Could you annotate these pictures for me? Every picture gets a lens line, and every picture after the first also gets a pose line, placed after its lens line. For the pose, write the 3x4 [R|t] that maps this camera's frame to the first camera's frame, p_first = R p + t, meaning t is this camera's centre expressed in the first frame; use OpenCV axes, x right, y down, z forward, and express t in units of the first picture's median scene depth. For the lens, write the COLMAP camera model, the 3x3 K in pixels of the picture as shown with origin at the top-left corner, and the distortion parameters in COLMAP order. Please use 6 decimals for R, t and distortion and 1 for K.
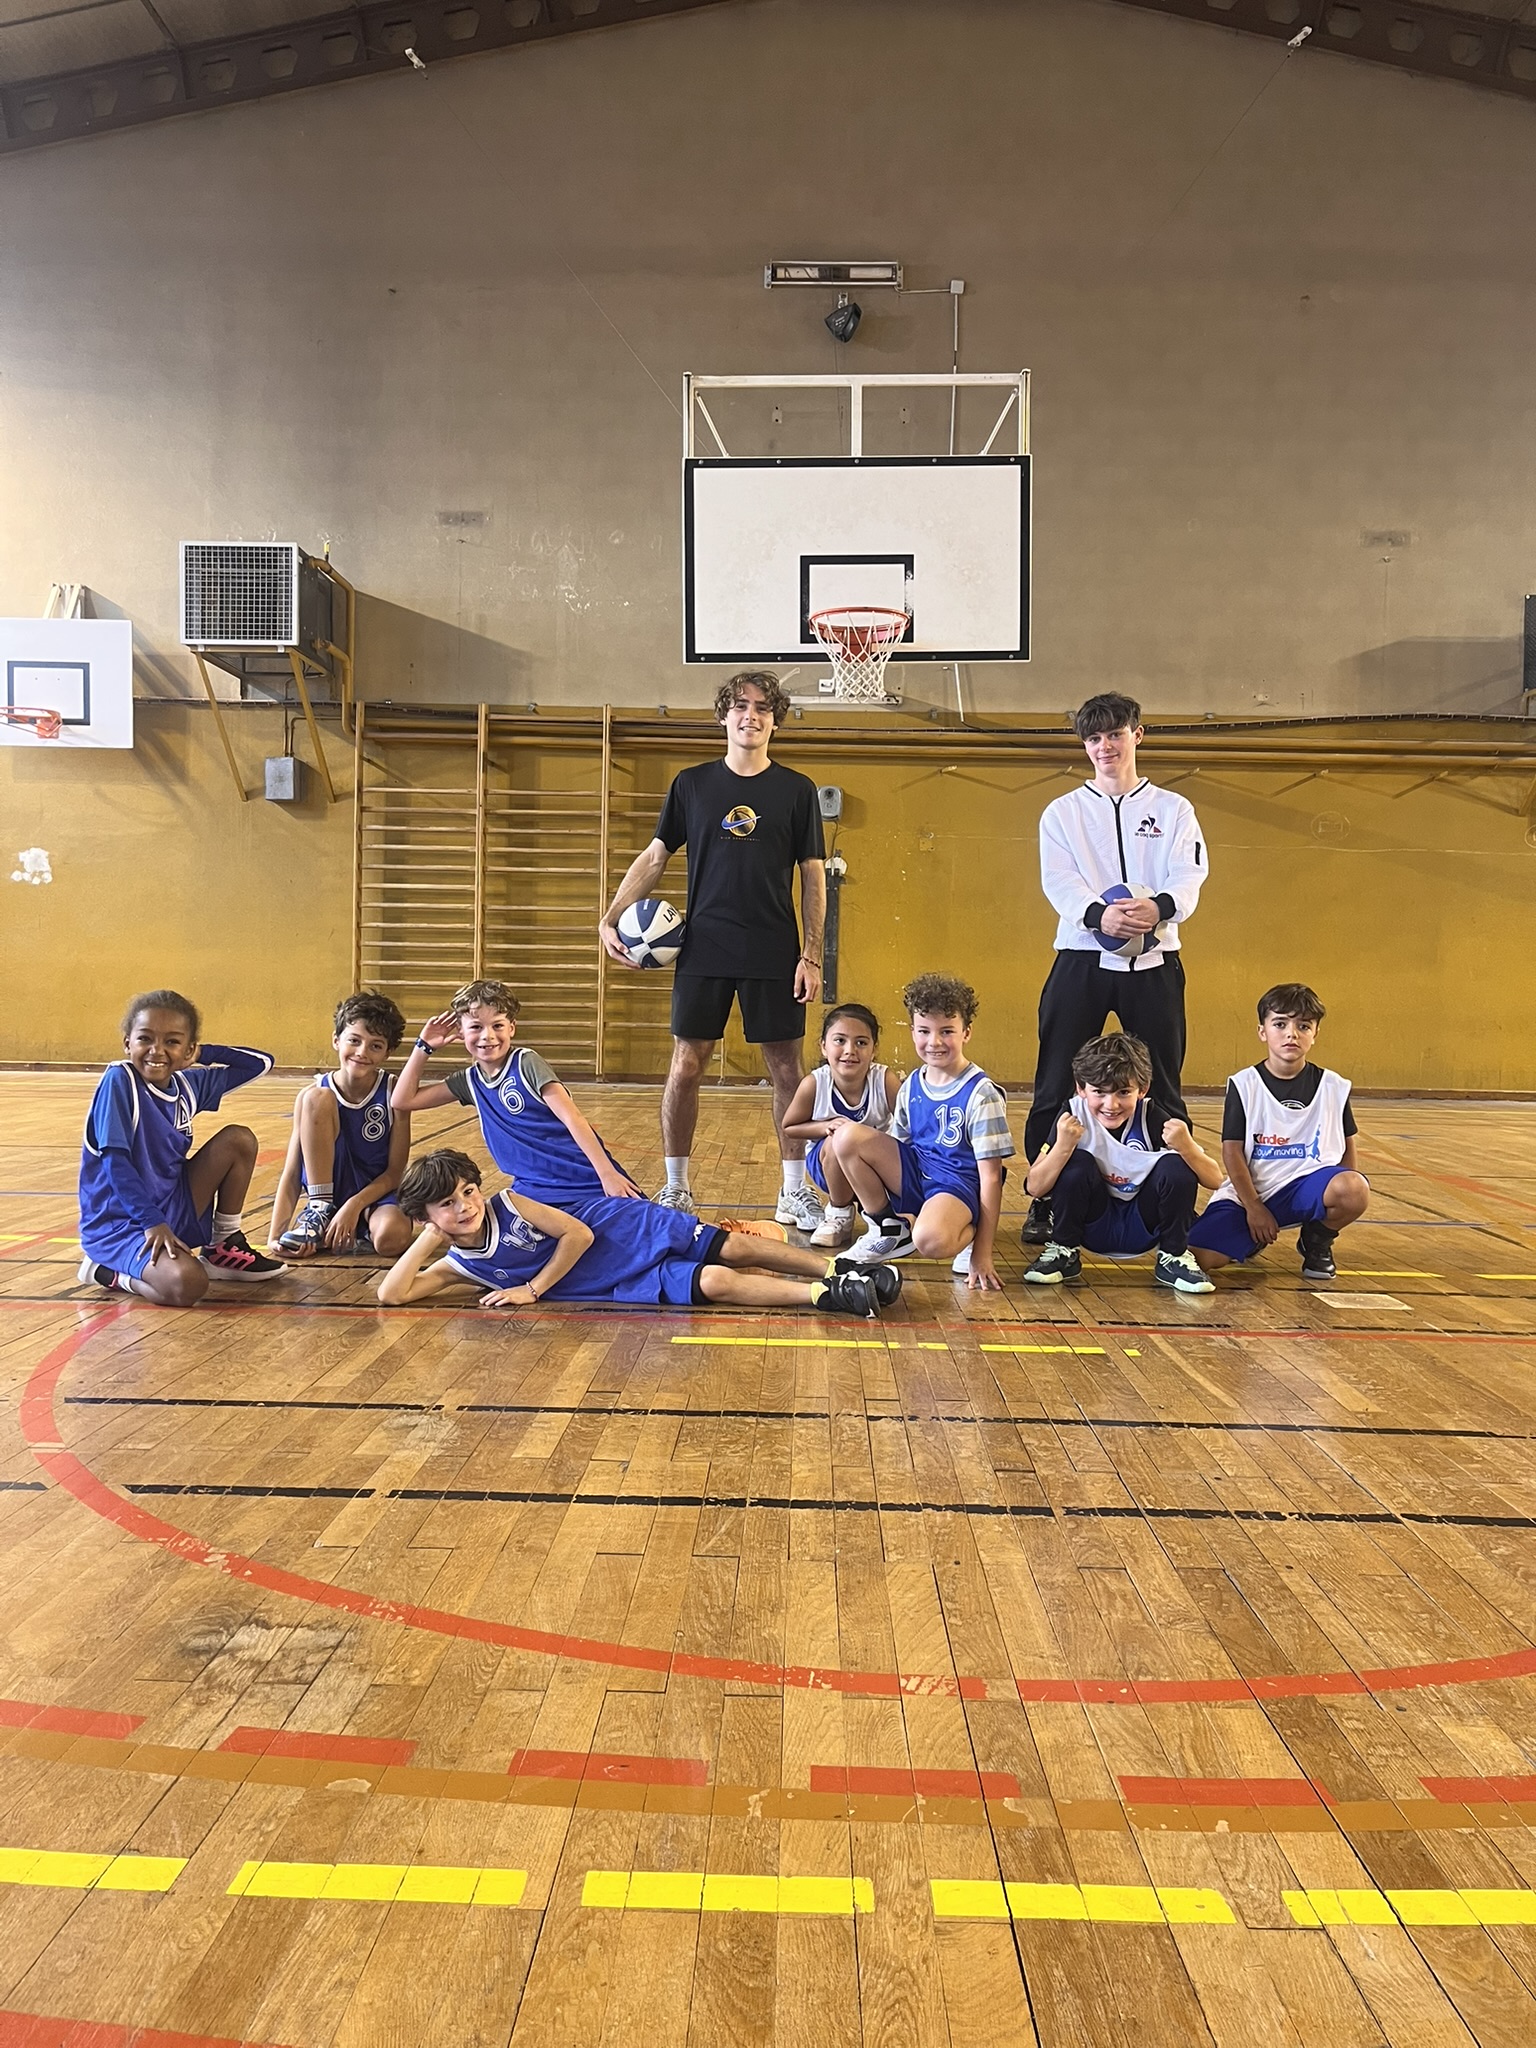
lens RADIAL K [[1560.1, 0, 764.7], [0, 1560.1, 1006.9], [0, 0, 1]] dist [0.063231, -0.079843]
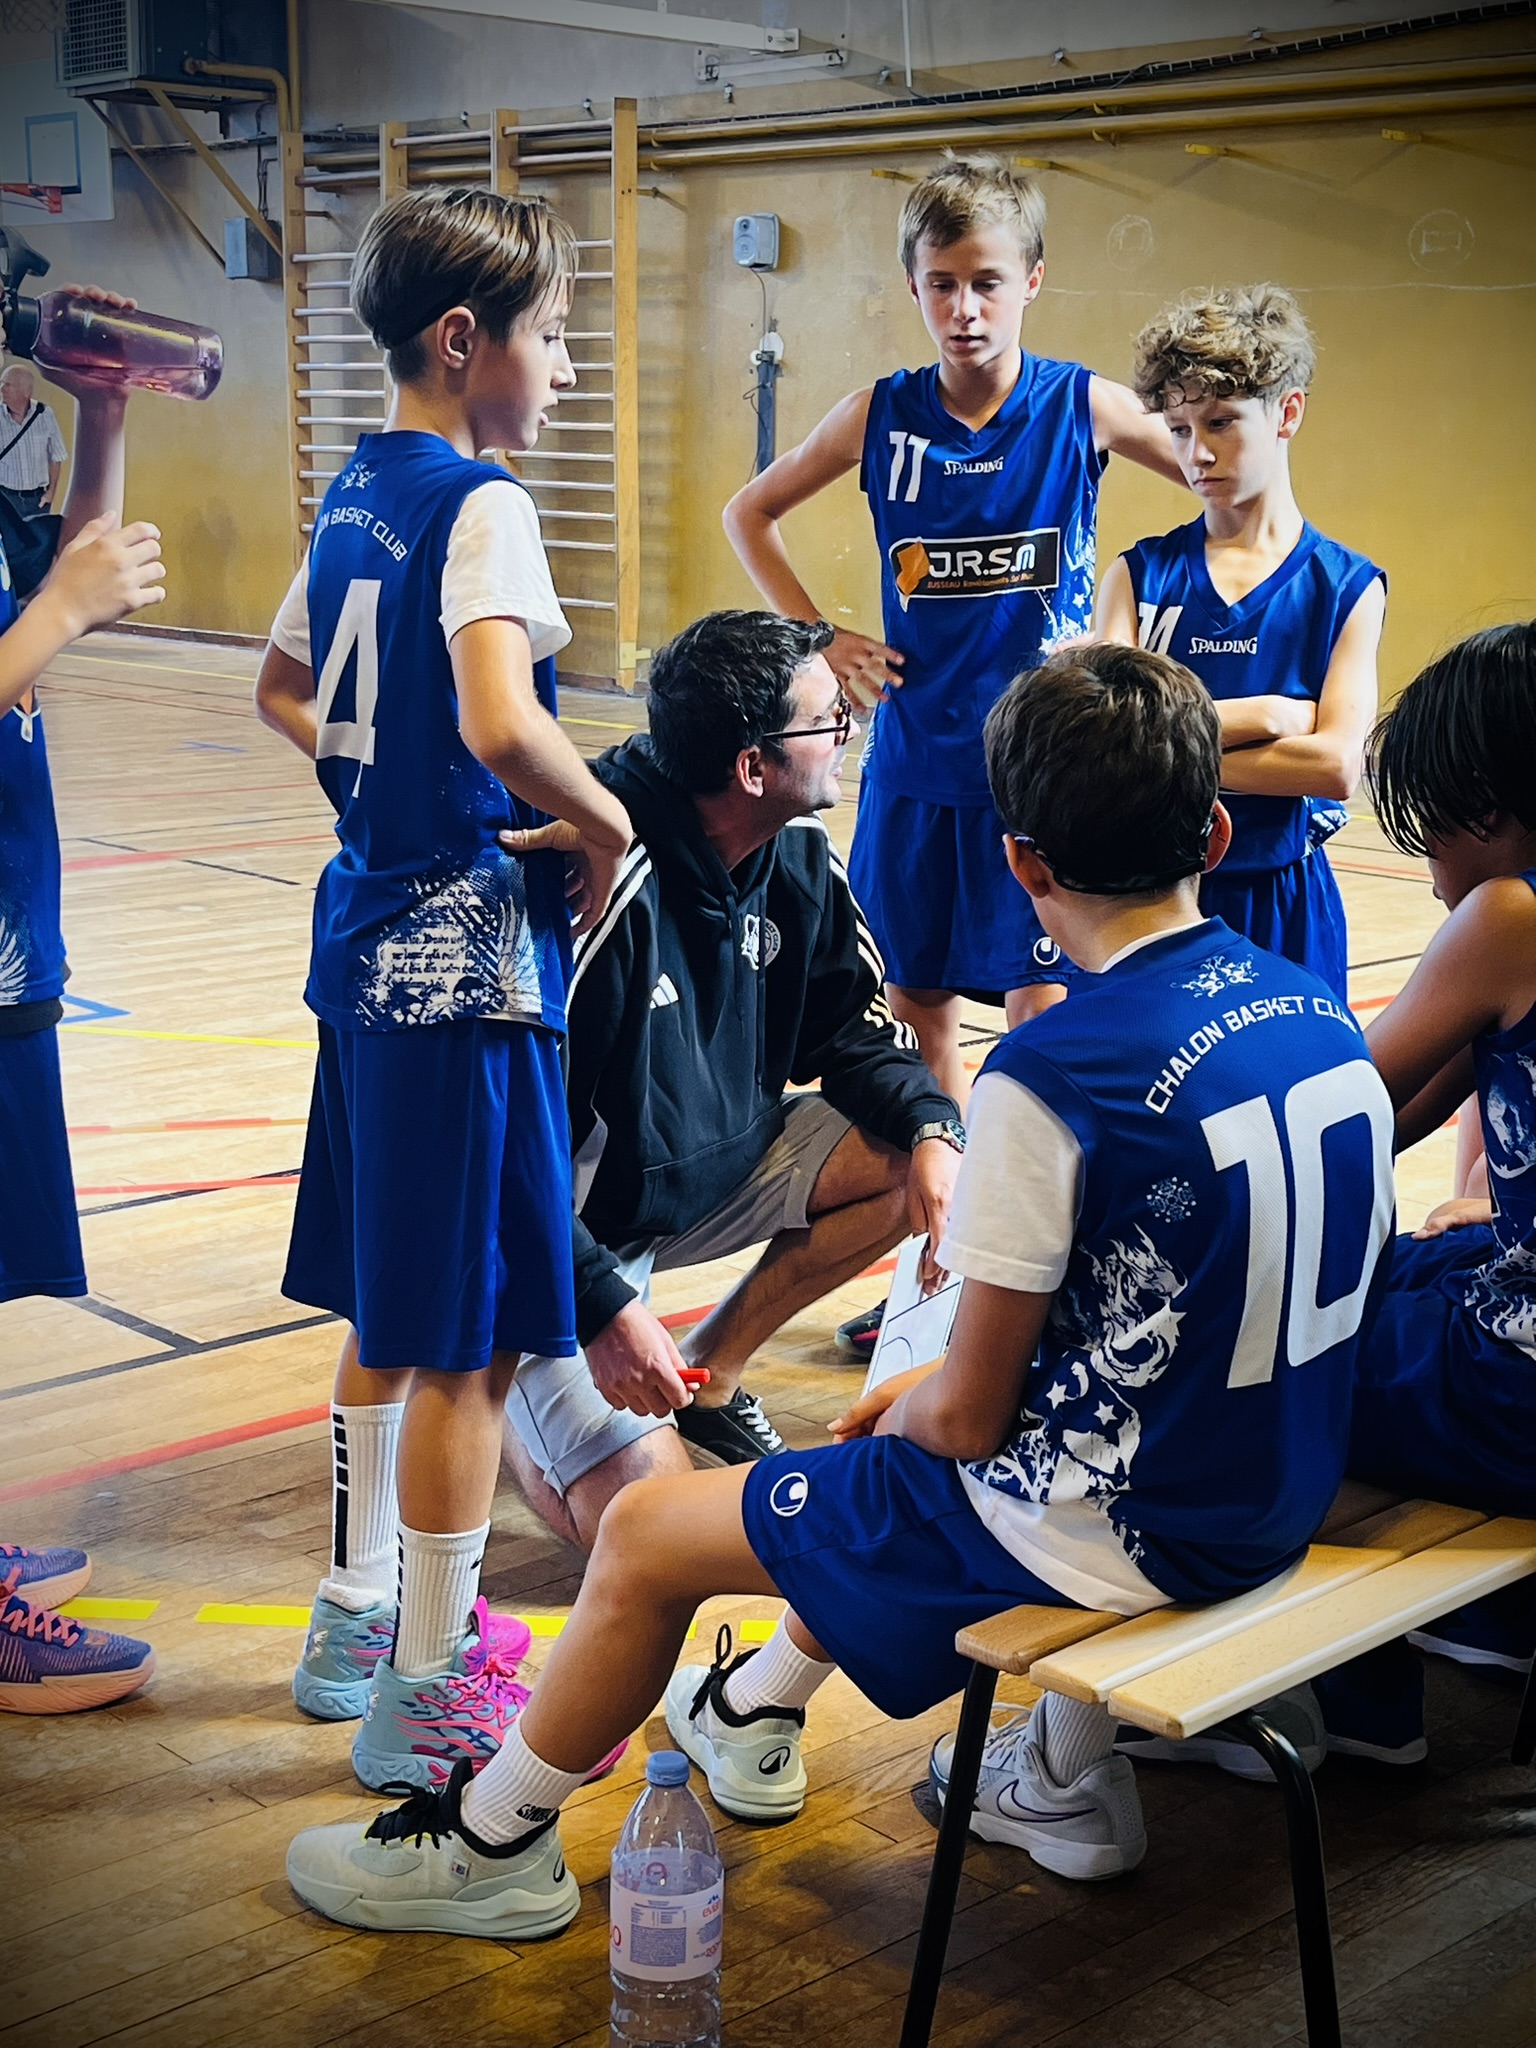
lens RADIAL K [[2968.2, 0, 769.4], [0, 2968.2, 1039.3], [0, 0, 1]] dist [0.018843, 0.000000]
pose [[0.701867, 0.135369, -0.699327, 0.914119], [-0.013934, 0.984197, 0.176526, -0.028698], [0.712172, -0.114153, 0.692662, 0.160225]]
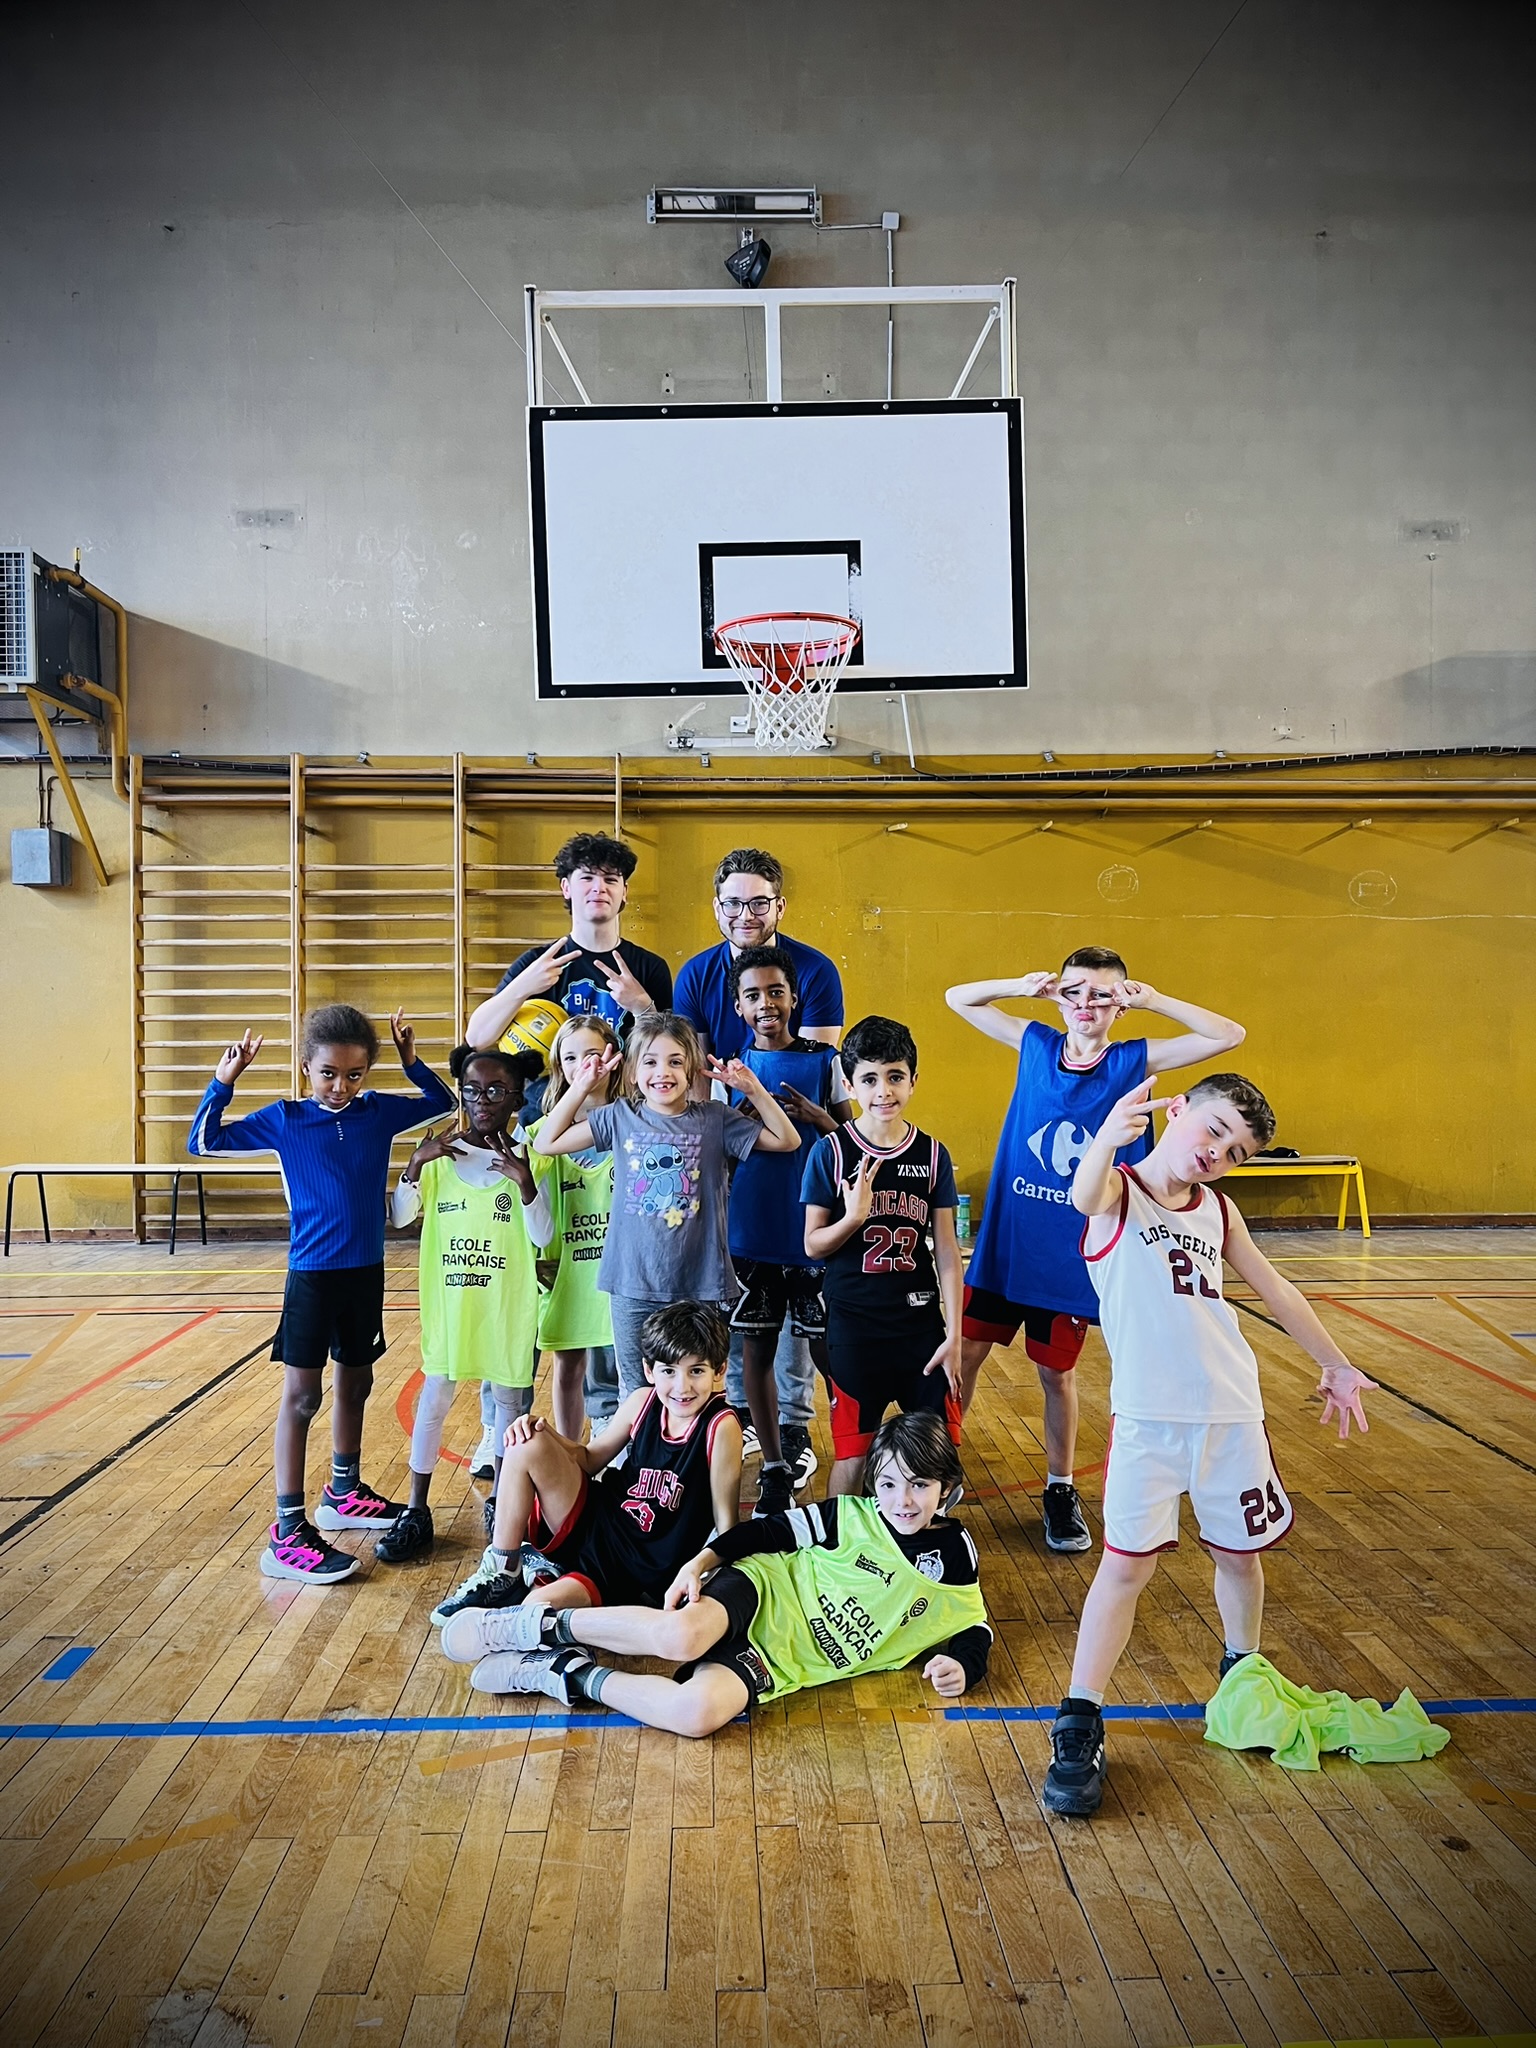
lens RADIAL K [[1560.1, 0, 757.2], [0, 1560.1, 1013.1], [0, 0, 1]] dist [0.063231, -0.079843]
pose [[0.998571, -0.025534, 0.046947, 0.007577], [0.026285, 0.999535, -0.015440, -0.047938], [-0.046531, 0.016652, 0.998778, 0.217358]]
